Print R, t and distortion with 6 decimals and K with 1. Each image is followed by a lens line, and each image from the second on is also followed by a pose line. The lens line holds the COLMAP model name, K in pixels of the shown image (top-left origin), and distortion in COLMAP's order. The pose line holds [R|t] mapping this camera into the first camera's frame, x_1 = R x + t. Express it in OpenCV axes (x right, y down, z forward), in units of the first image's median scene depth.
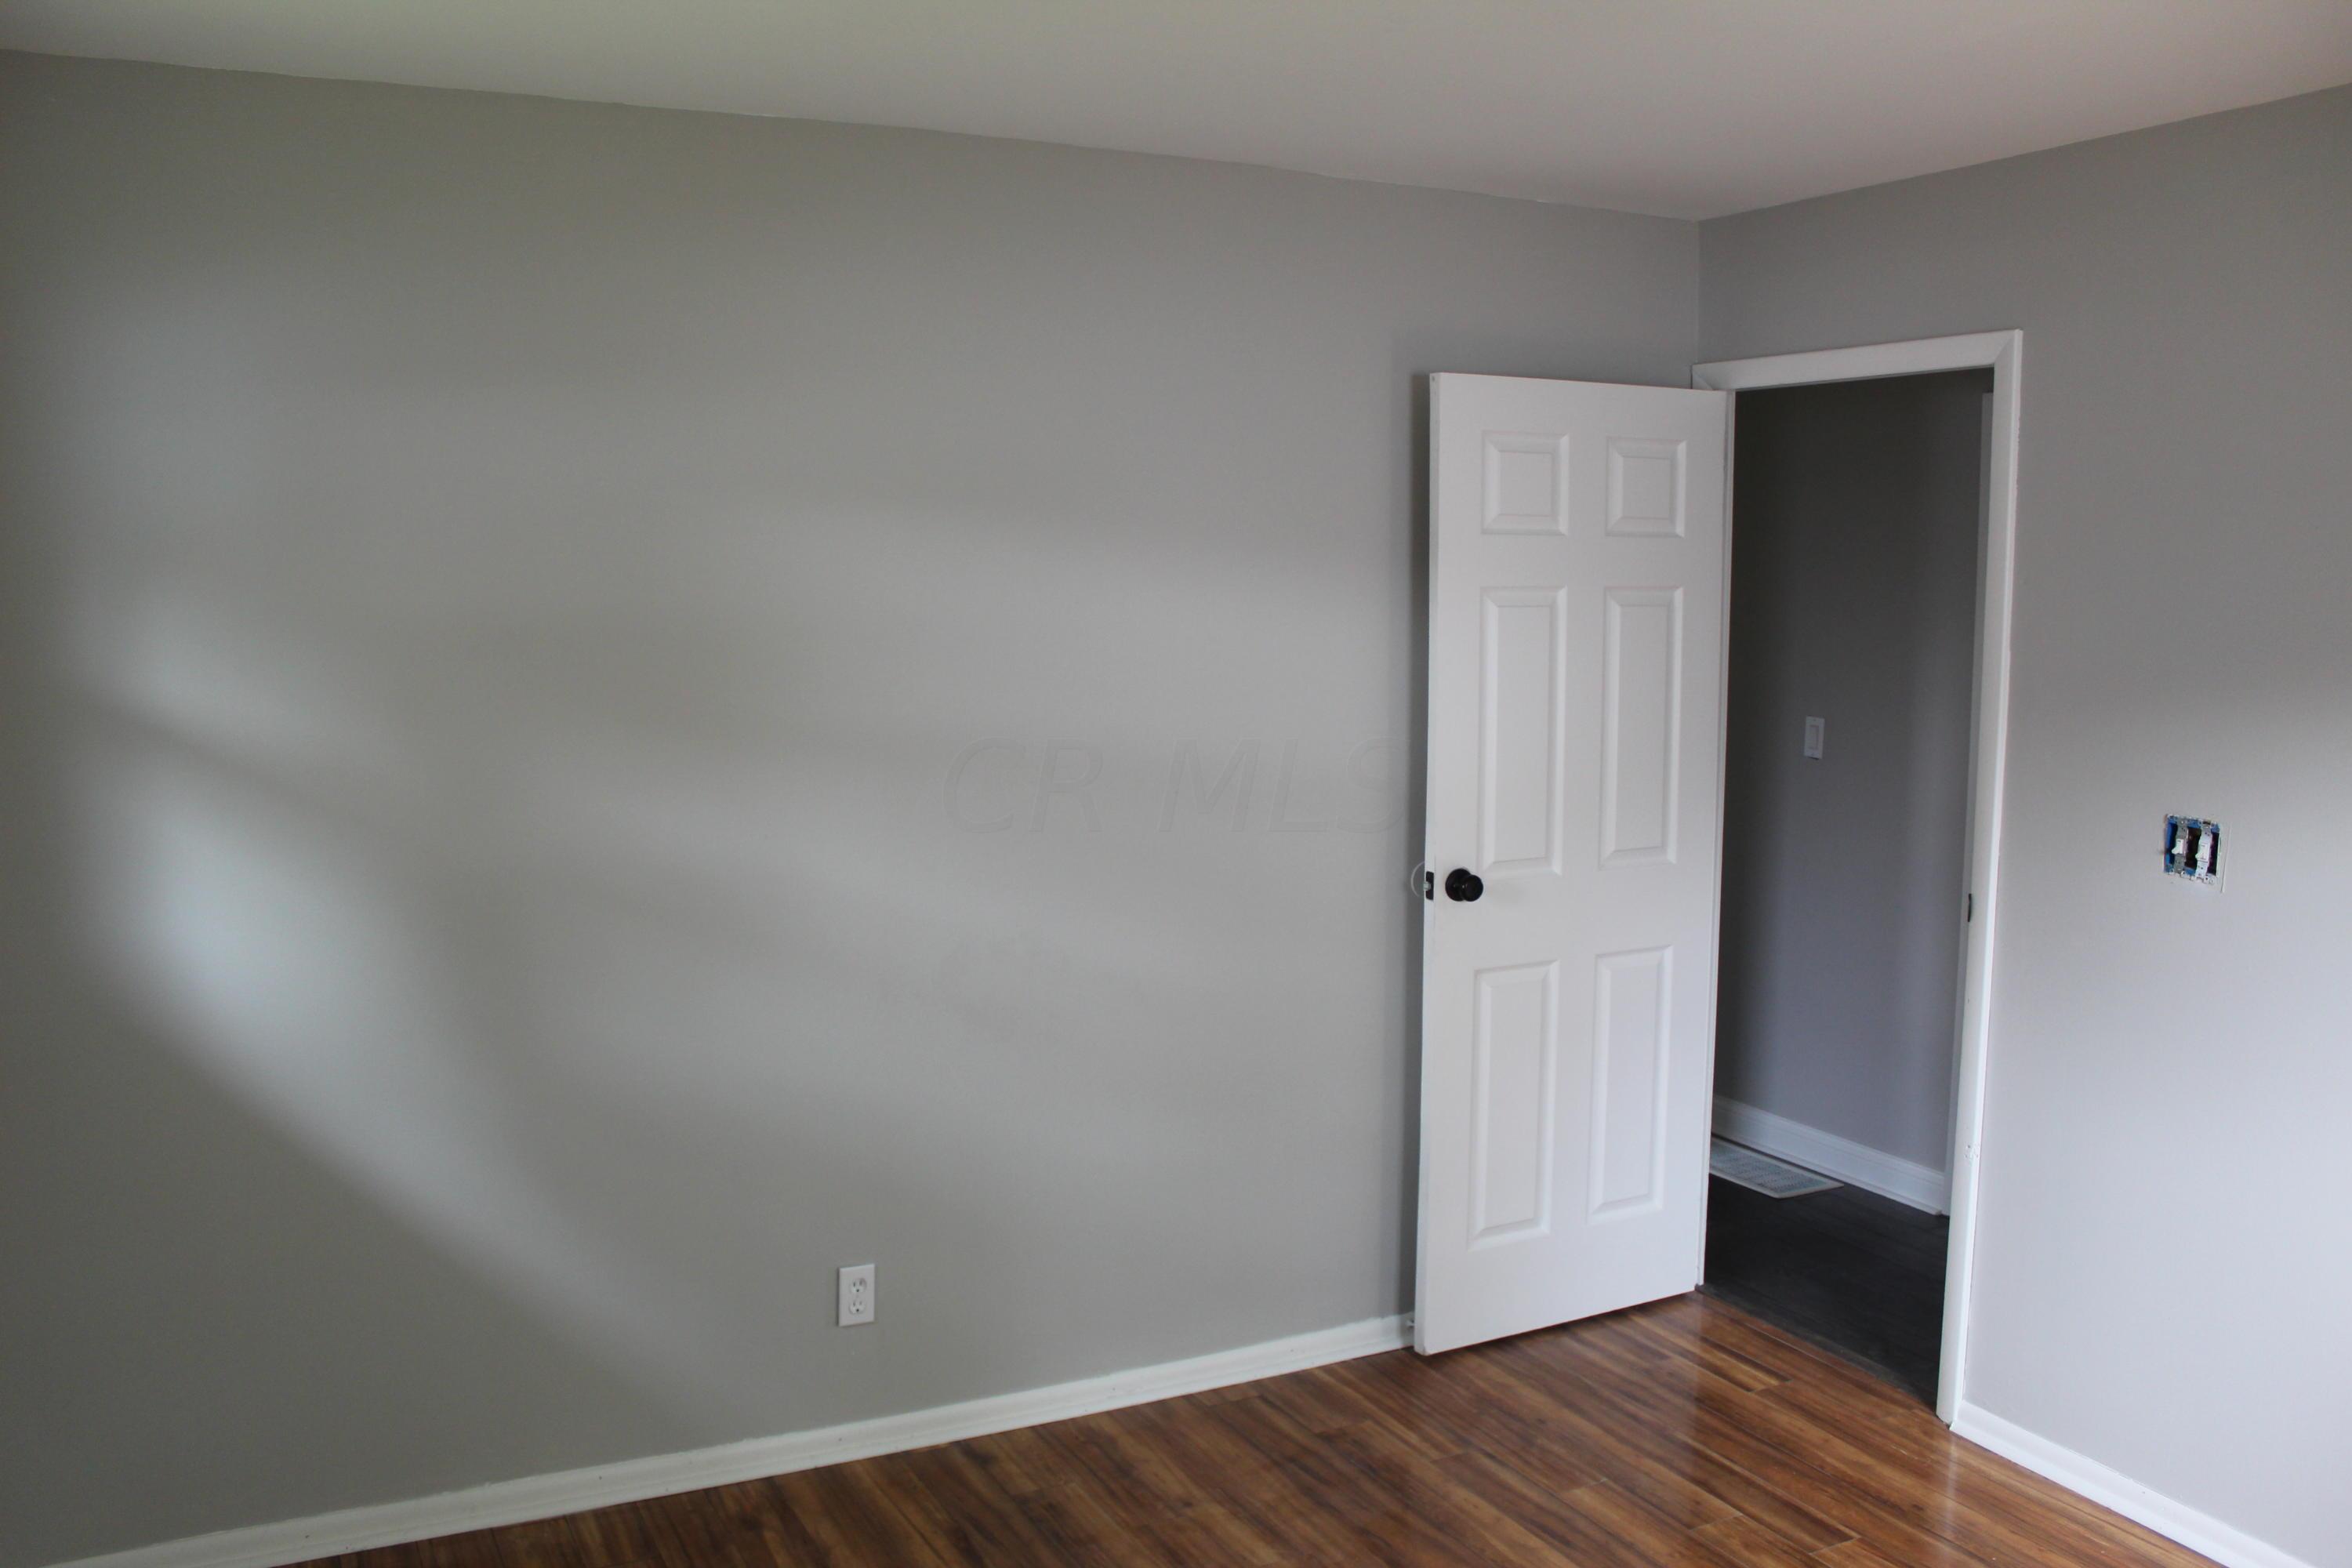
lens RADIAL K [[1947.1, 0, 1176.0], [0, 1947.1, 784.0], [0, 0, 1]] dist [-0.055596, 0.001392]
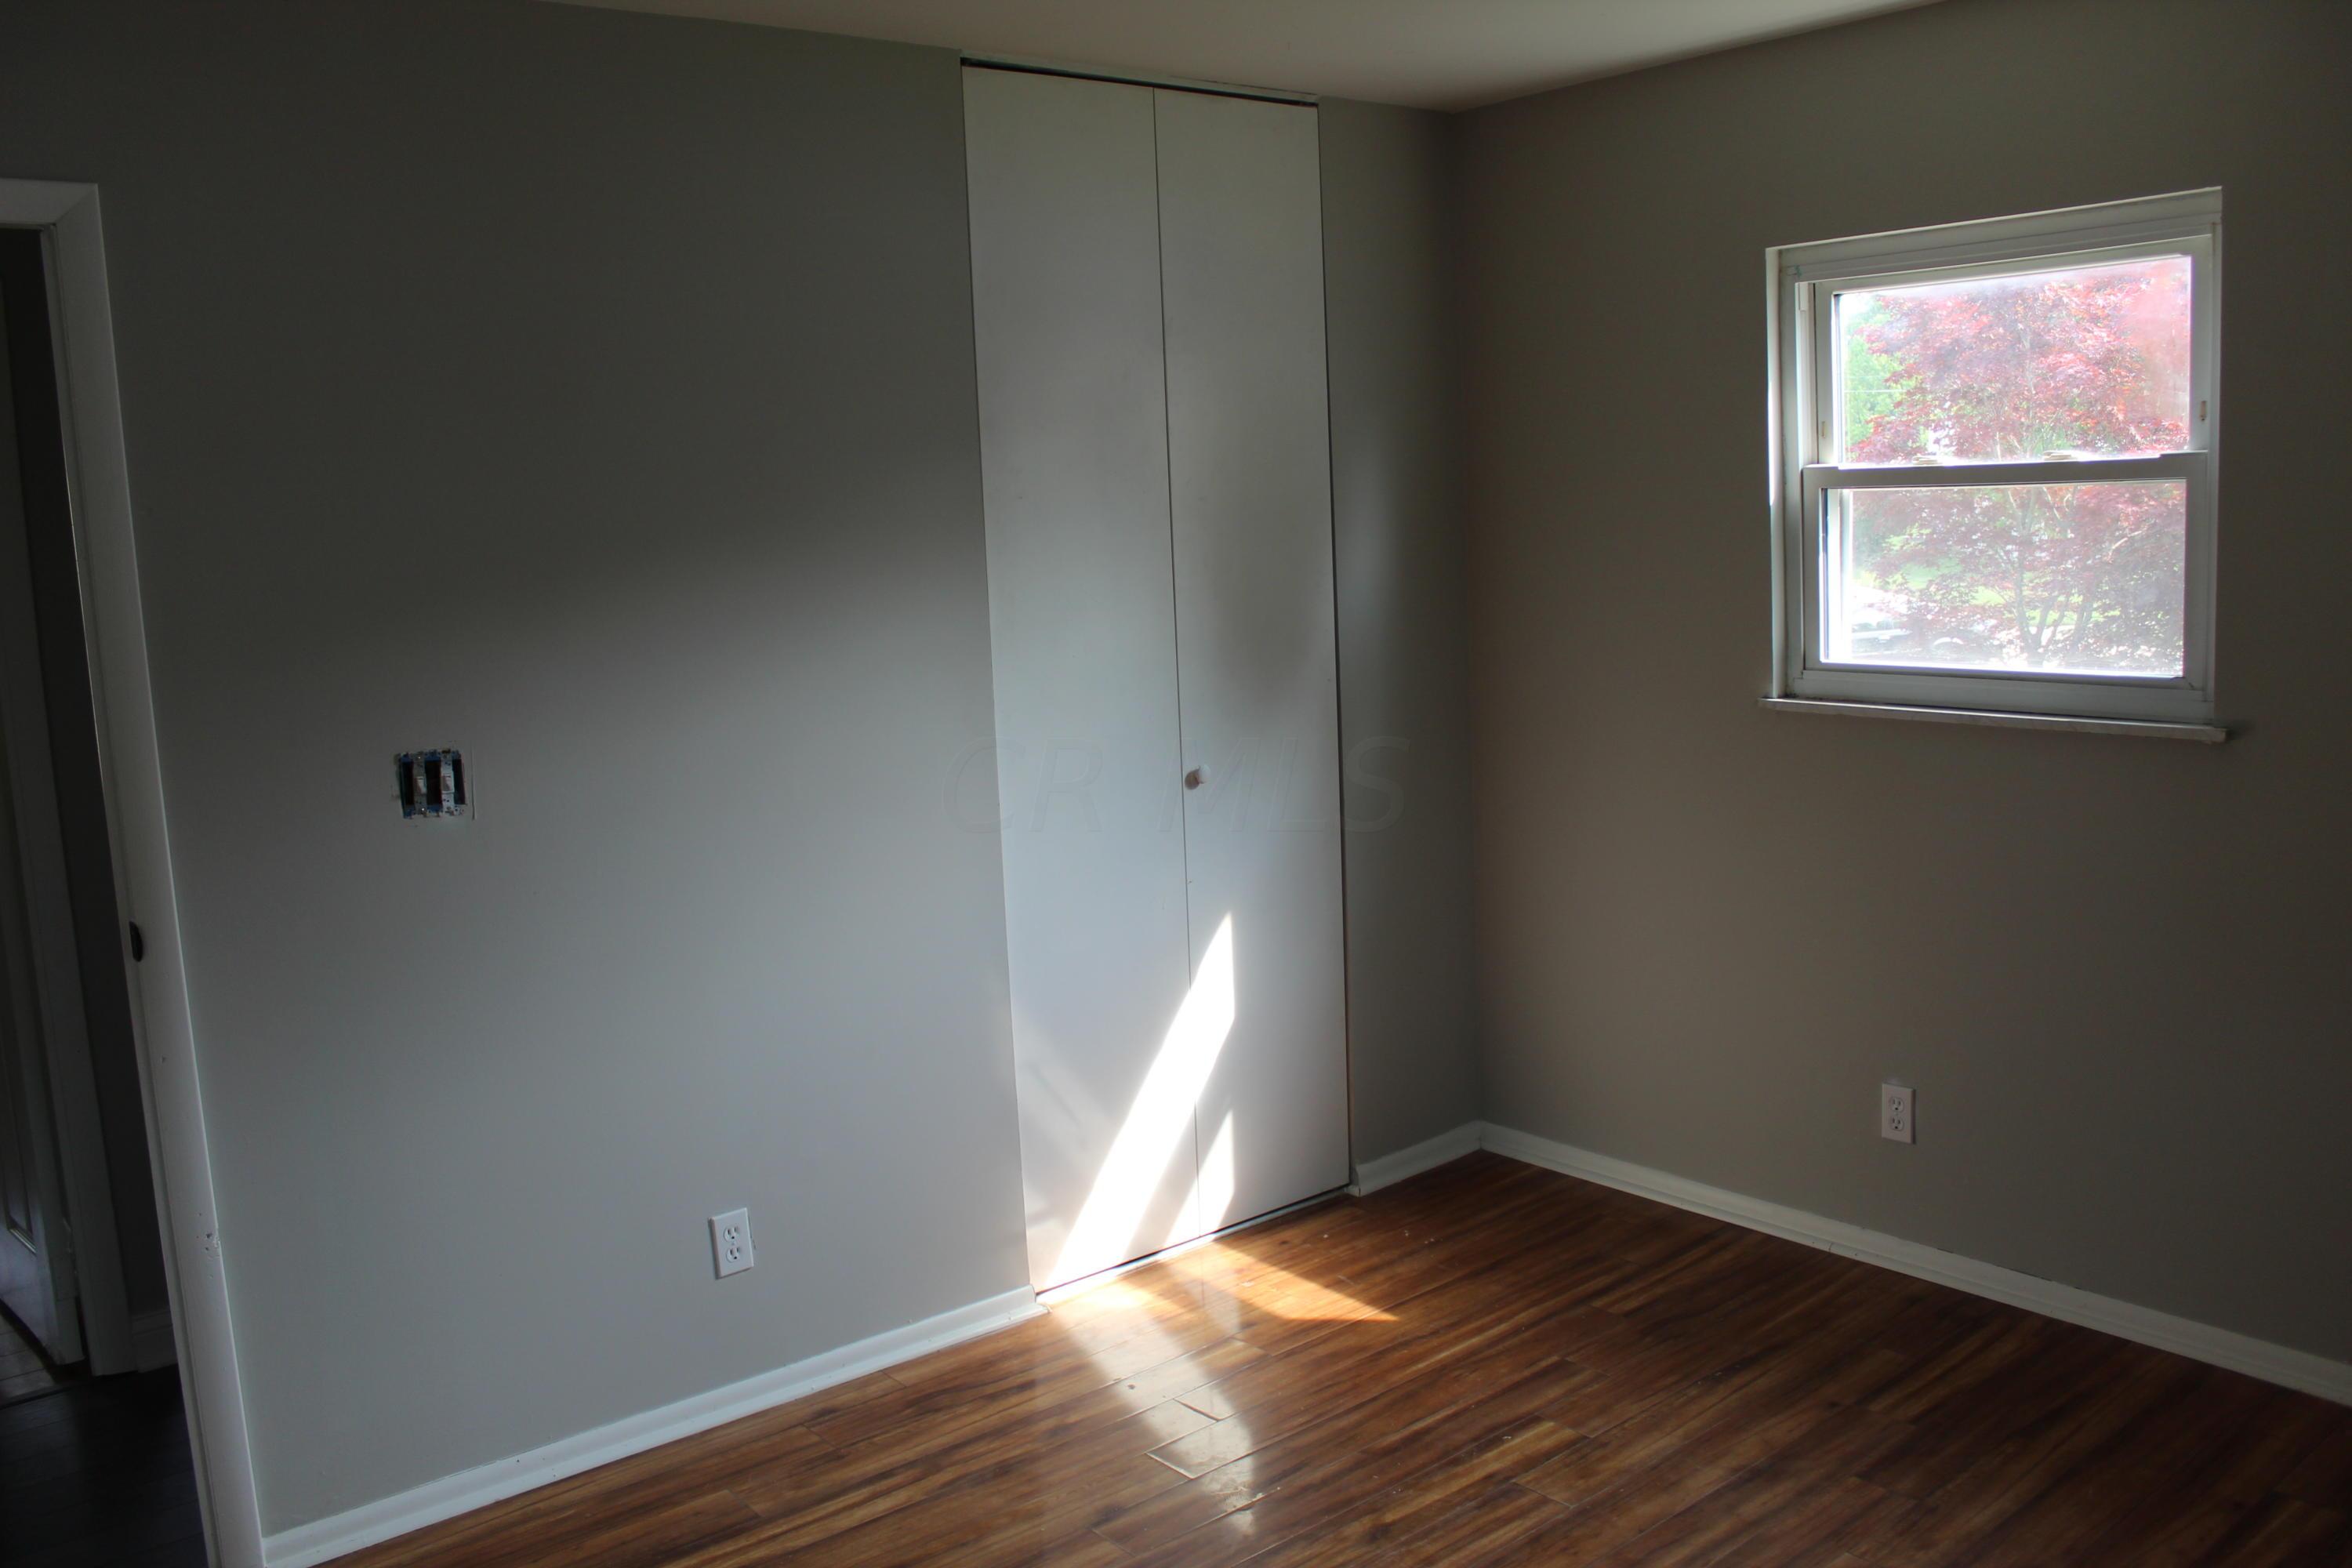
lens RADIAL K [[1947.1, 0, 1176.0], [0, 1947.1, 784.0], [0, 0, 1]] dist [-0.055596, 0.001392]
pose [[-0.208297, -0.139842, 0.968017, -0.450575], [0.158244, 0.971867, 0.174449, -0.072069], [-0.965179, 0.189521, -0.180308, 0.817245]]
